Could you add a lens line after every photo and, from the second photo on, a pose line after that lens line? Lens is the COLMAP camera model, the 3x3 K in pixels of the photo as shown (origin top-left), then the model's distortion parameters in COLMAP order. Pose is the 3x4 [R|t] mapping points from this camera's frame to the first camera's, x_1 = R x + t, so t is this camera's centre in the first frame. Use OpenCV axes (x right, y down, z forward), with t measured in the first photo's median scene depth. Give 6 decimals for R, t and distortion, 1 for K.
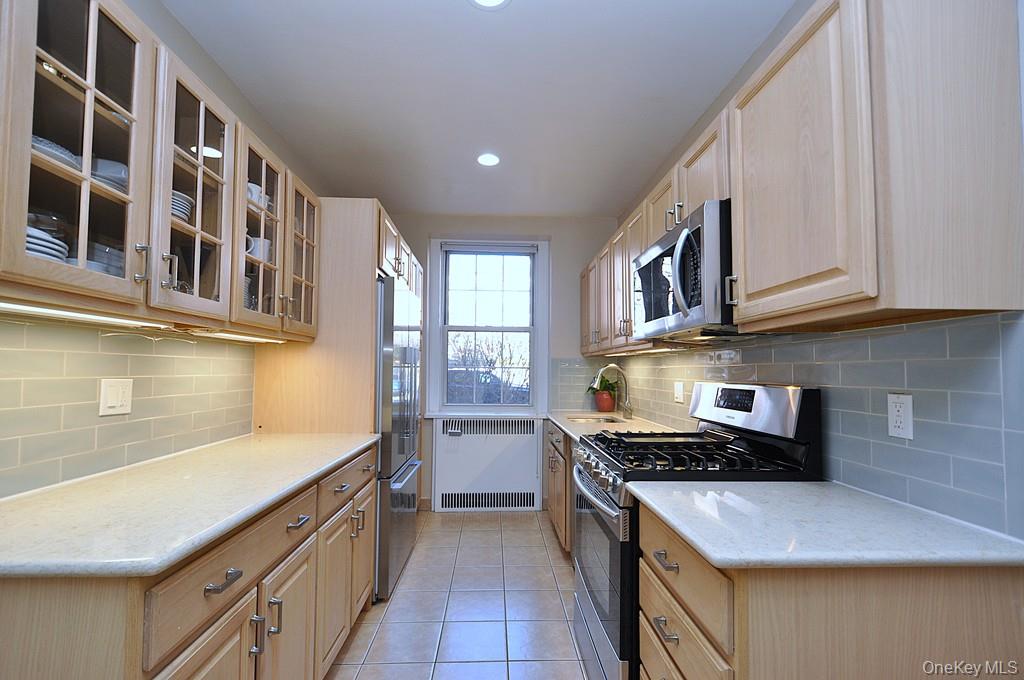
lens RADIAL K [[451.8, 0, 509.4], [0, 451.8, 349.0], [0, 0, 1]] dist [0.003138, -0.000782]
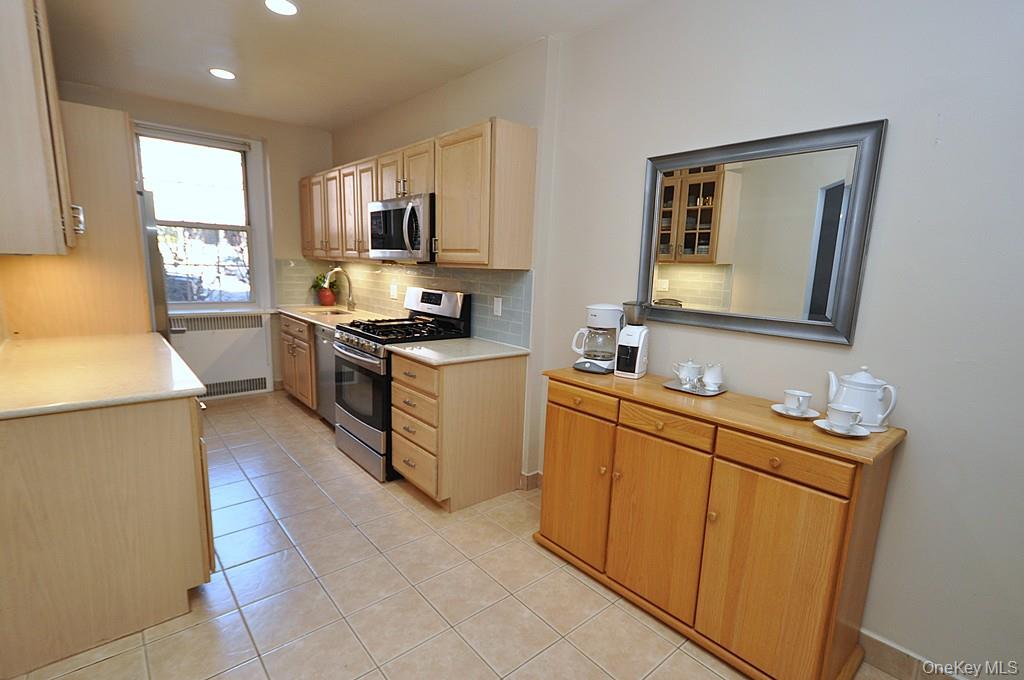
lens RADIAL K [[495.1, 0, 517.3], [0, 495.1, 358.3], [0, 0, 1]] dist [-0.000967, -0.000543]
pose [[0.782286, -0.098120, 0.615143, -0.385034], [-0.060960, 0.970717, 0.232361, -0.111780], [-0.619929, -0.219272, 0.753397, -0.609659]]
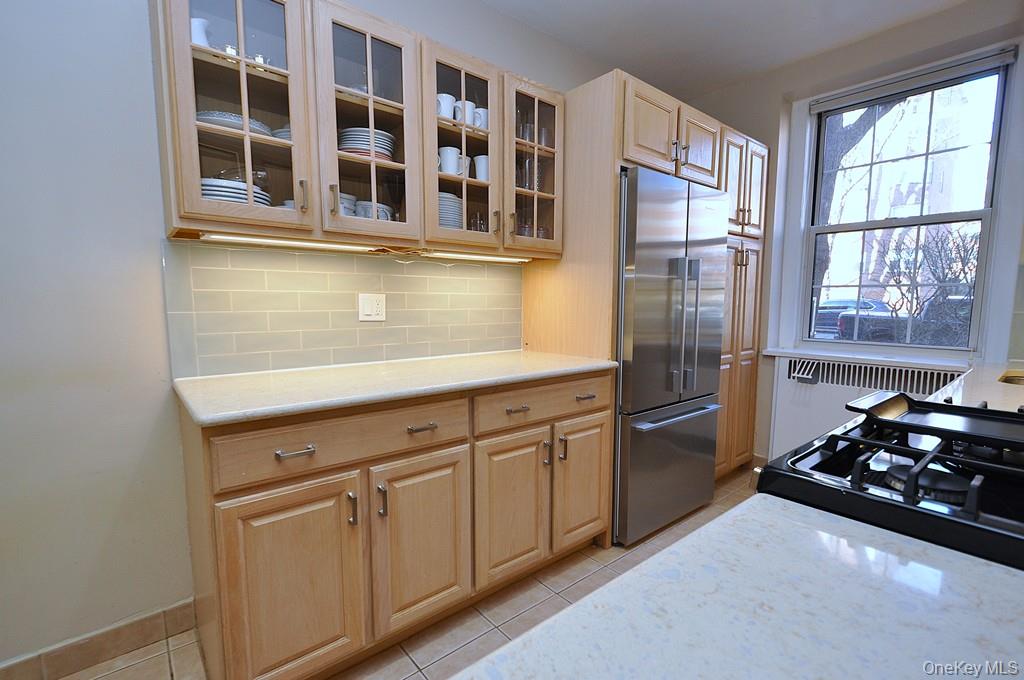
lens RADIAL K [[467.5, 0, 510.9], [0, 467.5, 354.0], [0, 0, 1]] dist [0.002552, -0.001492]
pose [[0.609422, 0.081651, -0.788631, 0.312749], [0.041099, 0.990092, 0.134269, 0.050333], [0.791780, -0.114239, 0.600028, 0.337871]]
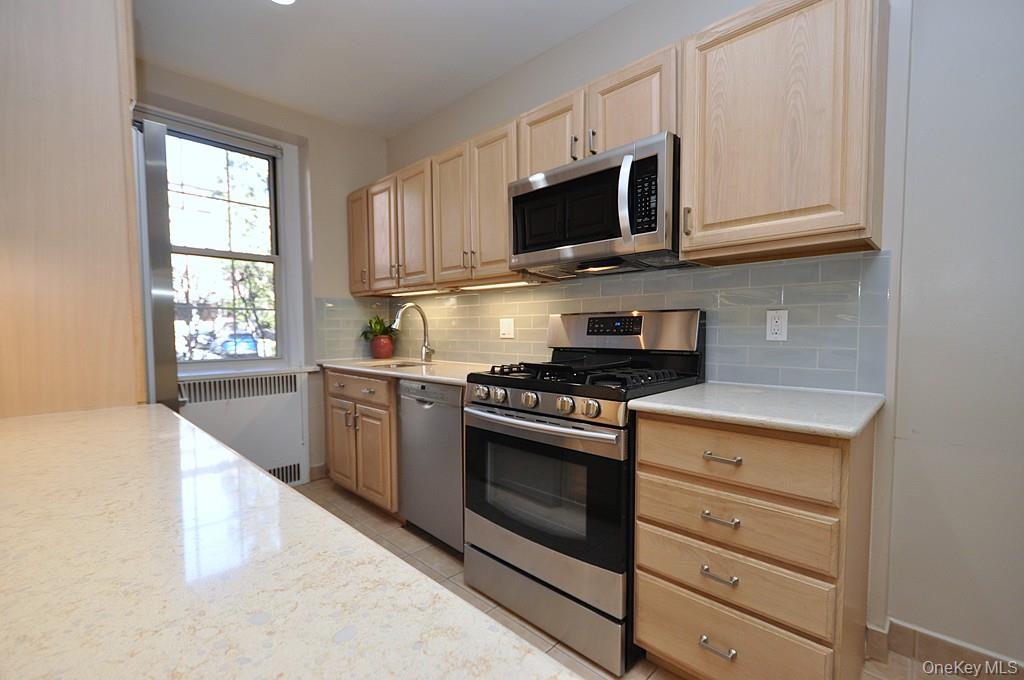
lens RADIAL K [[448.5, 0, 513.6], [0, 448.5, 353.7], [0, 0, 1]] dist [0.001979, -0.000828]
pose [[0.718479, -0.051384, 0.693648, -0.386784], [-0.022143, 0.995072, 0.096648, 0.065243], [-0.695196, -0.084799, 0.713801, 0.312973]]
